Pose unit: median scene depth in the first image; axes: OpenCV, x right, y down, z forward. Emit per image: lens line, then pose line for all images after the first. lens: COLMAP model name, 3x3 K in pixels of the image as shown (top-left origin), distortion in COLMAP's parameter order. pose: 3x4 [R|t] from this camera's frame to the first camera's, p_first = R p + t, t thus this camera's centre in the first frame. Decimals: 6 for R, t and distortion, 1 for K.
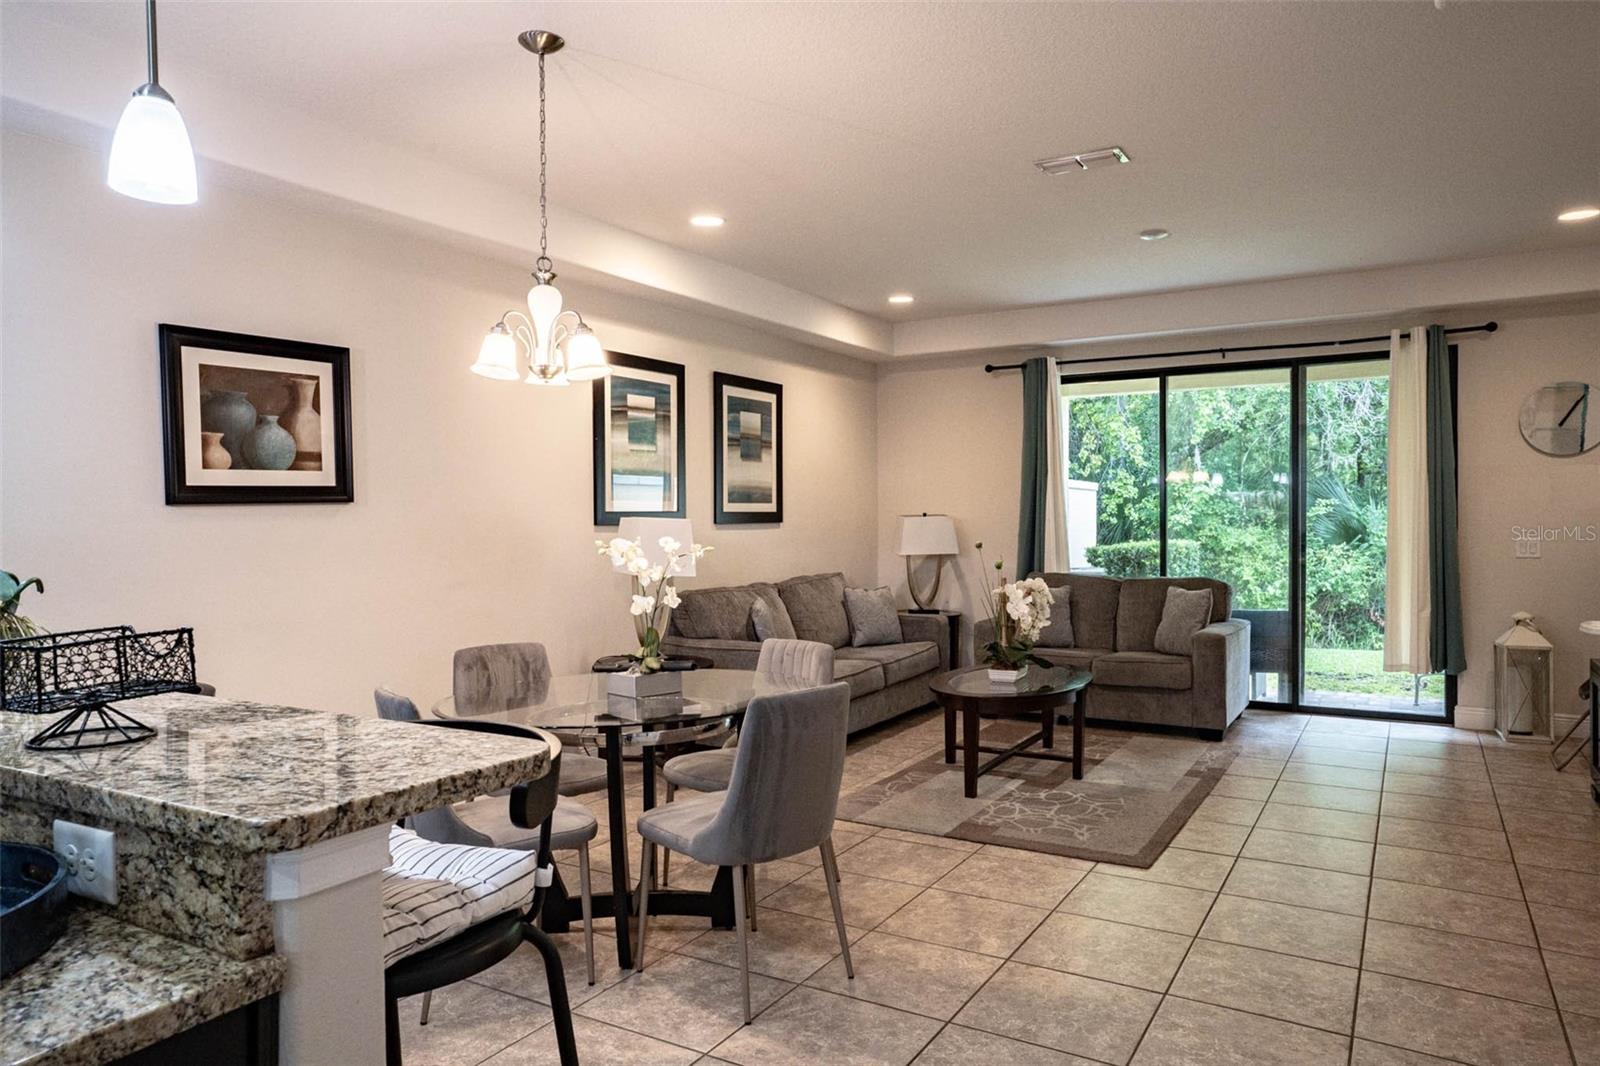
lens RADIAL K [[1040.2, 0, 797.7], [0, 1040.2, 538.4], [0, 0, 1]] dist [-0.028945, 0.055923]
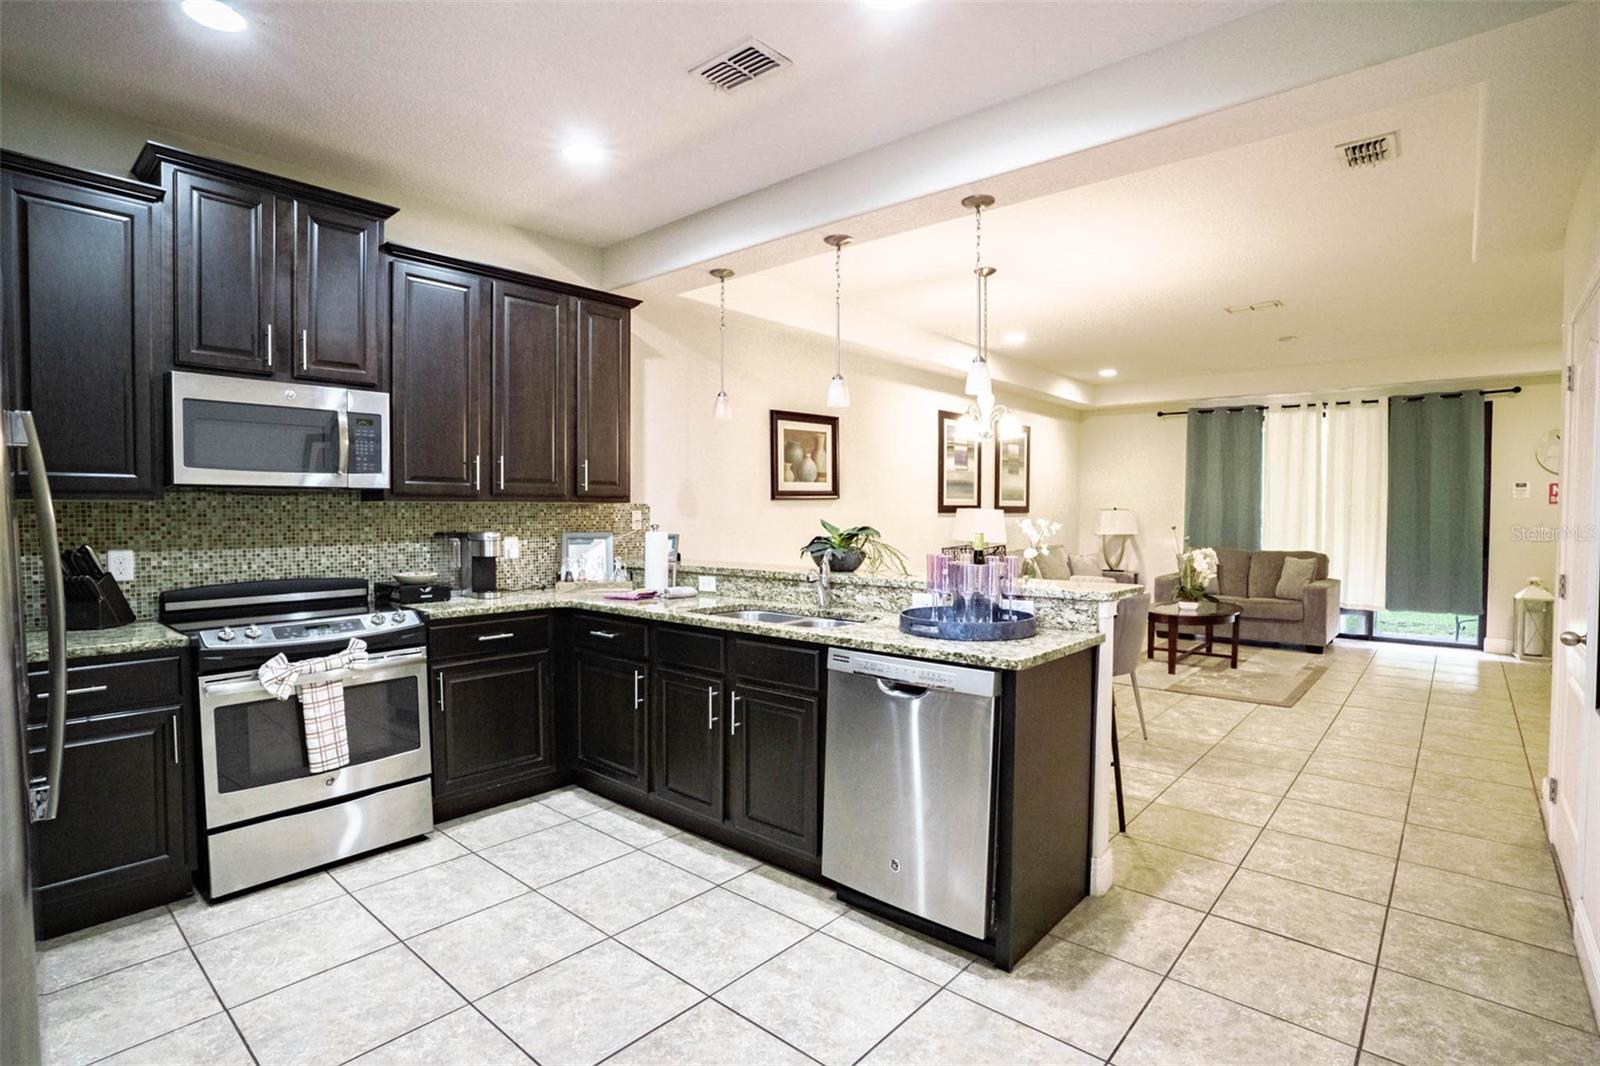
lens RADIAL K [[784.6, 0, 797.5], [0, 784.6, 535.4], [0, 0, 1]] dist [-0.083812, 0.041547]
pose [[0.983028, 0.015214, -0.182822, -0.162970], [-0.012725, 0.999810, 0.014781, 0.007301], [0.183012, -0.012203, 0.983035, -0.275488]]
